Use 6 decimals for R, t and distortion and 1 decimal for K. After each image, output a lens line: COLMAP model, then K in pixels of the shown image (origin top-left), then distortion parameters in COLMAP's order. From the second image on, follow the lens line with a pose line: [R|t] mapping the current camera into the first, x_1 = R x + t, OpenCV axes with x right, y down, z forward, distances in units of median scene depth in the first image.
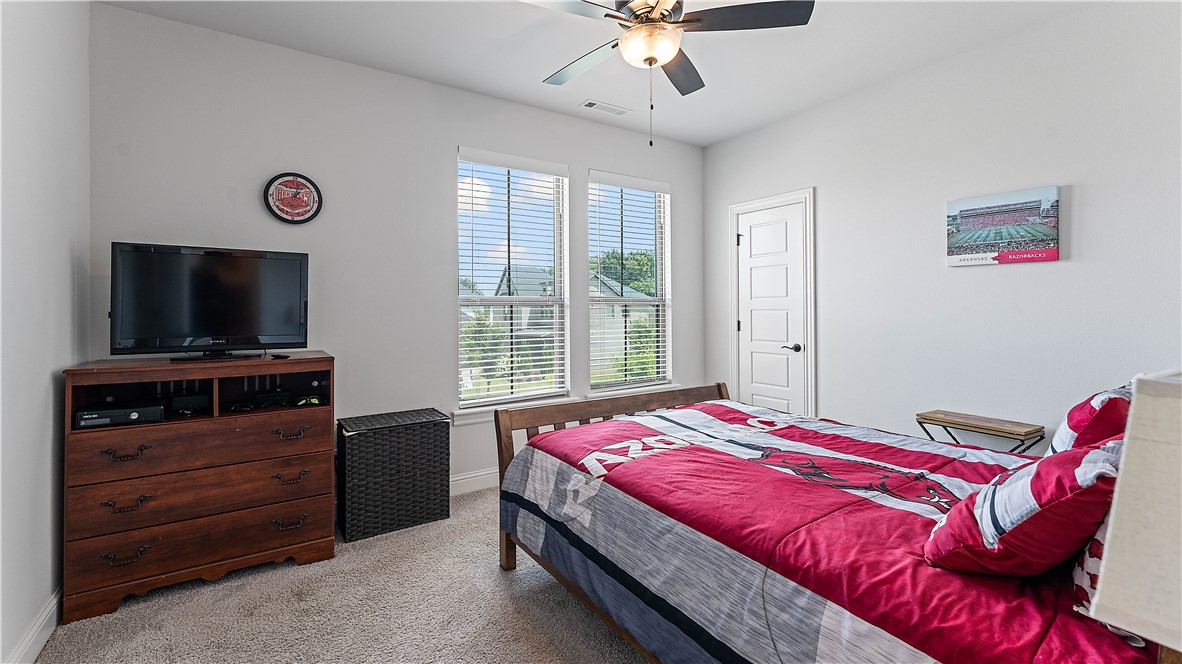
lens RADIAL K [[490.6, 0, 575.9], [0, 490.6, 325.2], [0, 0, 1]] dist [0.000234, -0.000065]
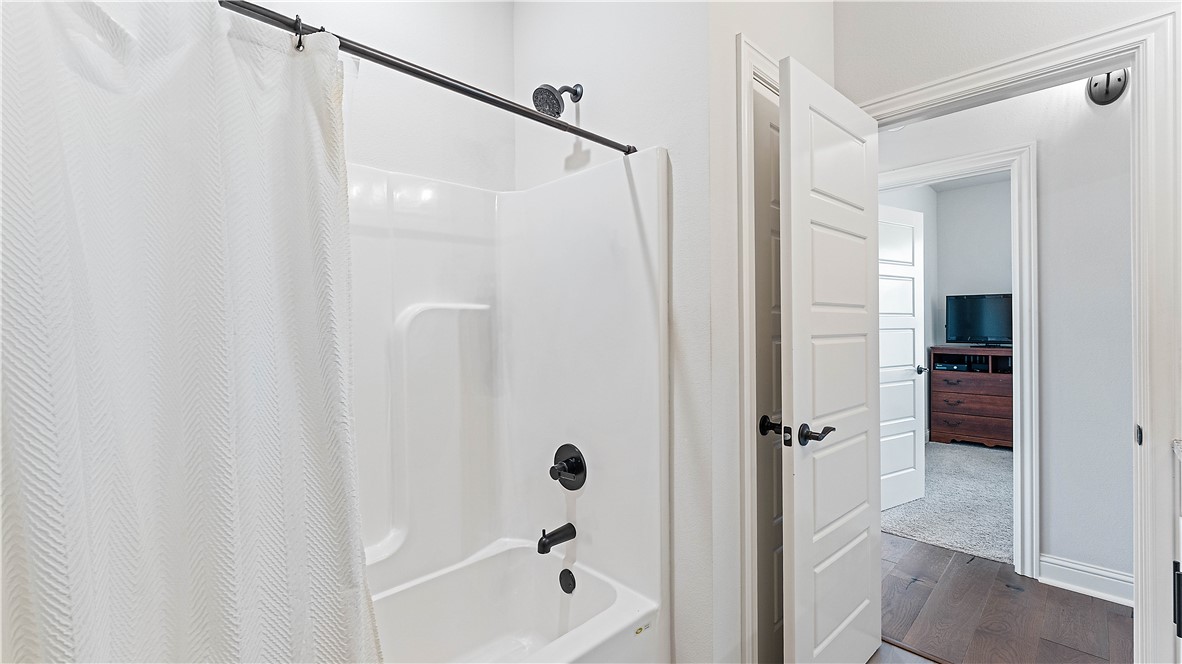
lens RADIAL K [[490.6, 0, 575.9], [0, 490.6, 325.2], [0, 0, 1]] dist [0.000234, -0.000065]
pose [[0.158887, -0.000763, -0.987297, 1.210663], [0.010622, 0.999943, 0.000937, -0.051046], [0.987240, -0.010636, 0.158886, -1.249923]]
